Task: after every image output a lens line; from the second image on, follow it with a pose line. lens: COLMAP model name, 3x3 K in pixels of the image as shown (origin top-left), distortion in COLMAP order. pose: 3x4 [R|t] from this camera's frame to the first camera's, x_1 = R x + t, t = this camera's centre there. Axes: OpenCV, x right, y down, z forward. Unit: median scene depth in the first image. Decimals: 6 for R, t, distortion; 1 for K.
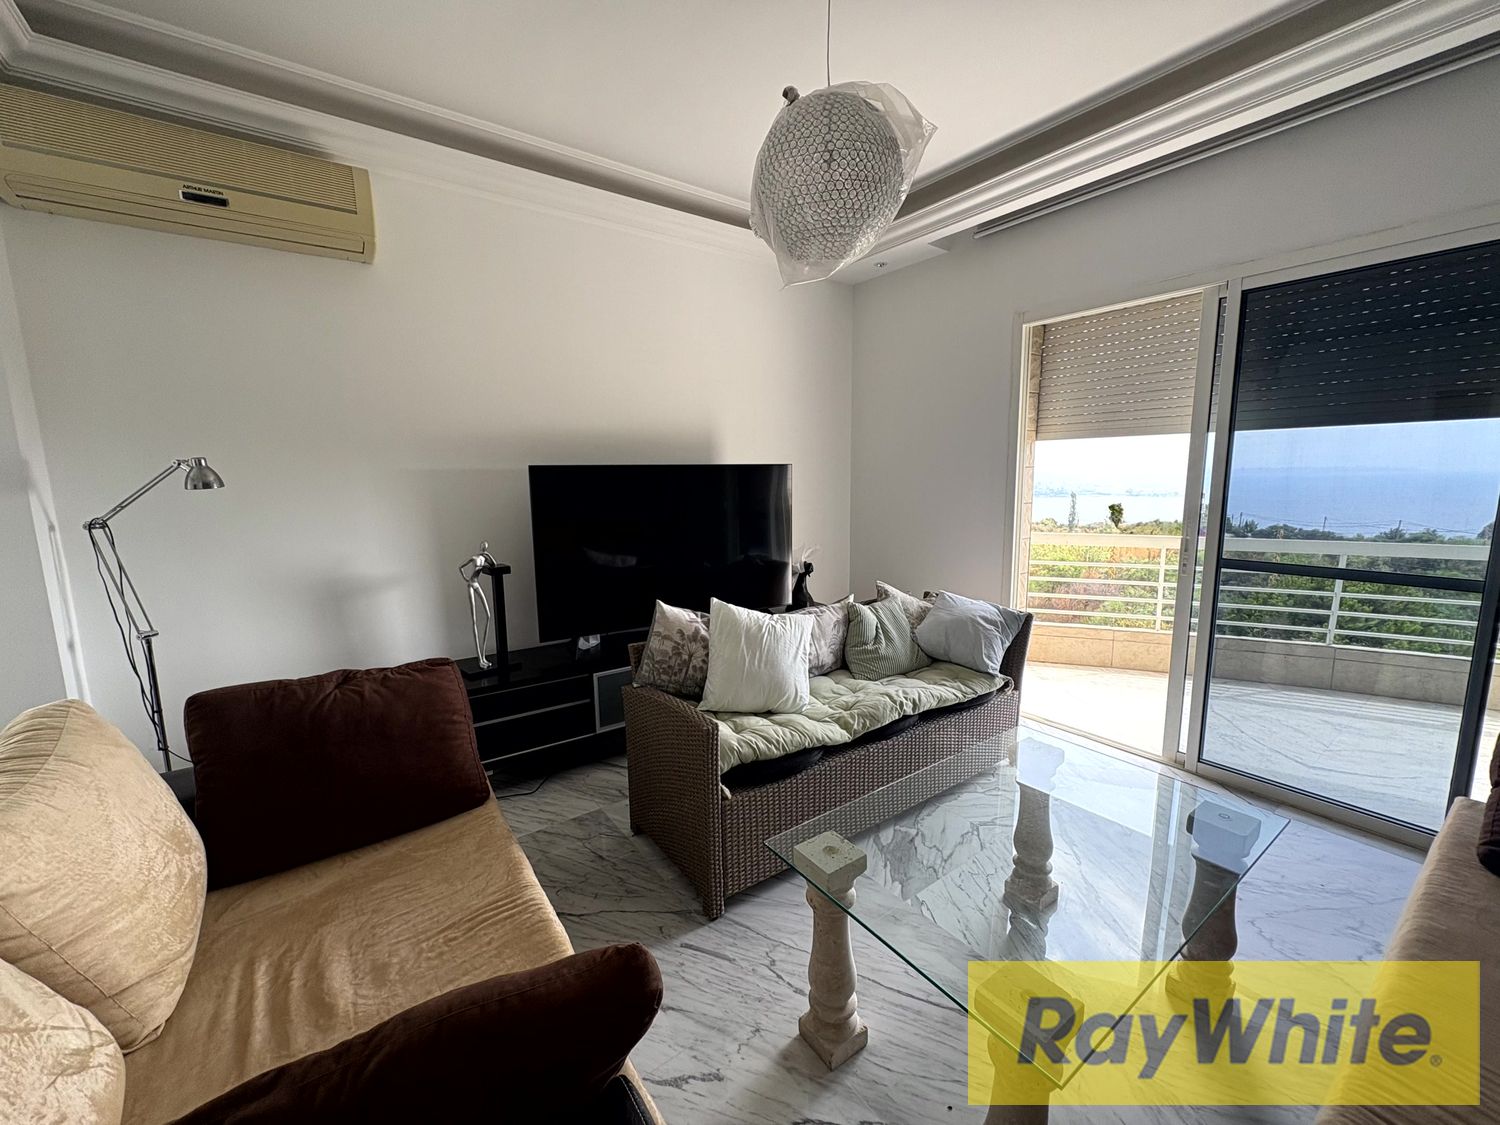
lens RADIAL K [[597.0, 0, 750.0], [0, 597.0, 562.5], [0, 0, 1]] dist [-0.000644, 0.000484]
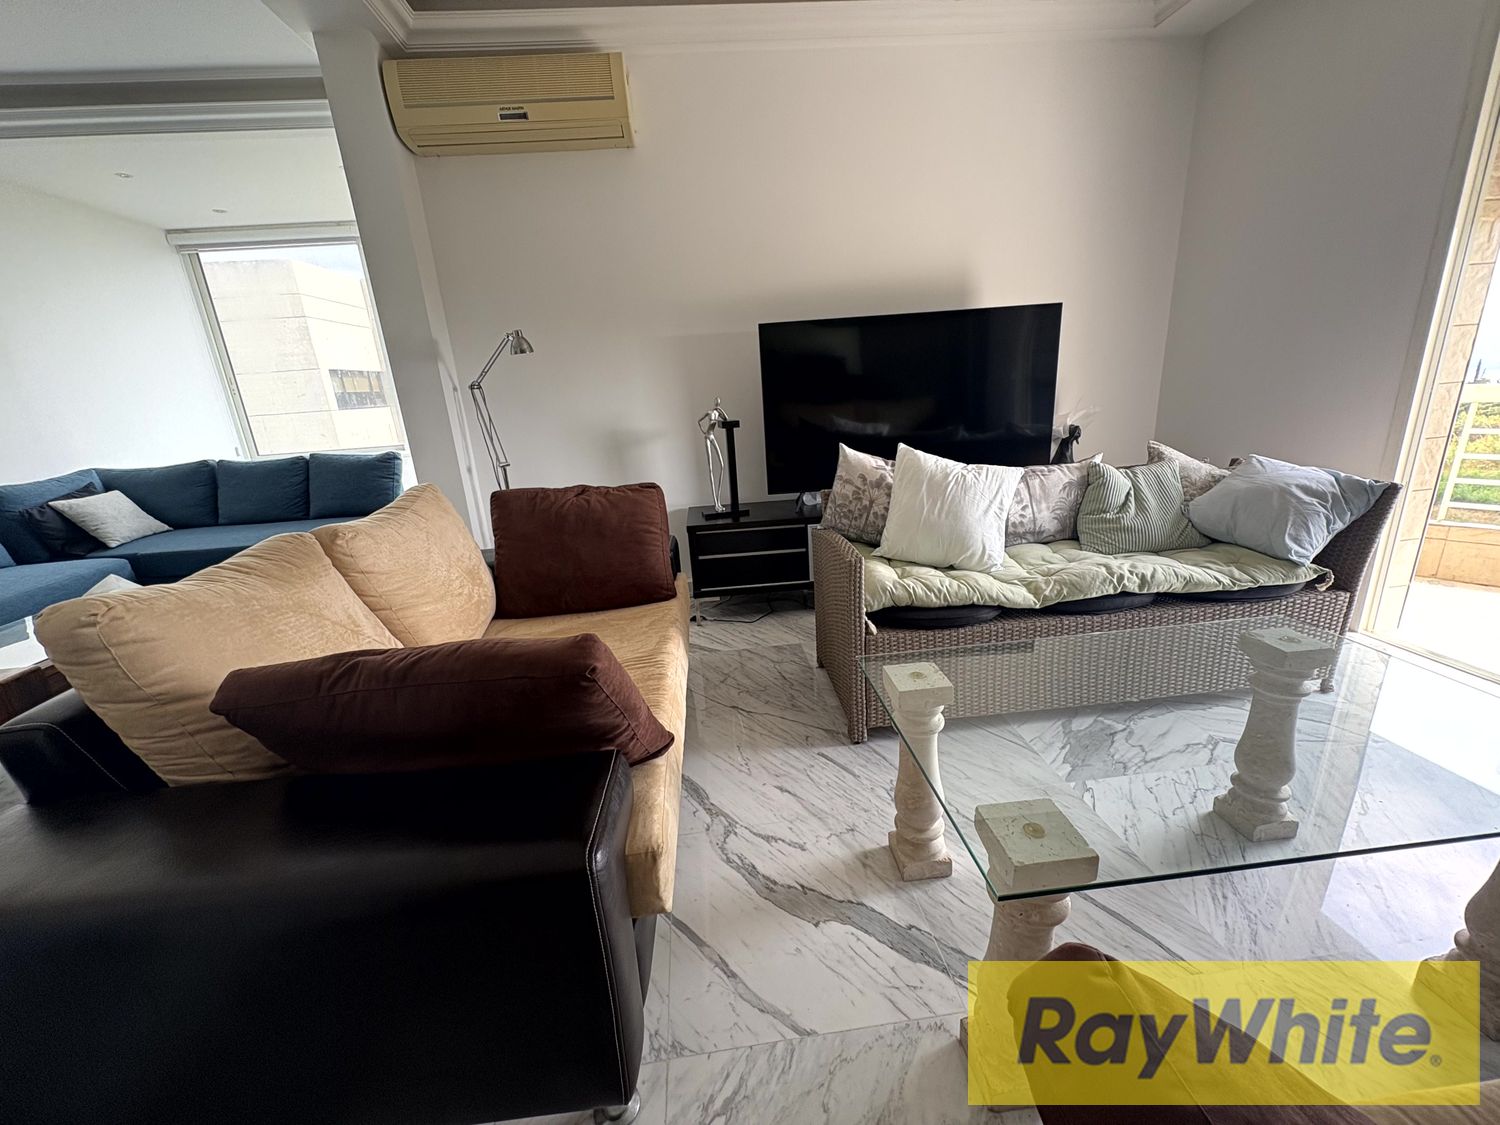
lens RADIAL K [[597.0, 0, 750.0], [0, 597.0, 562.5], [0, 0, 1]] dist [-0.000644, 0.000484]
pose [[0.860690, 0.104448, -0.498300, 0.222196], [-0.020625, 0.985080, 0.170857, 0.087182], [0.508711, -0.136778, 0.850003, 0.041654]]
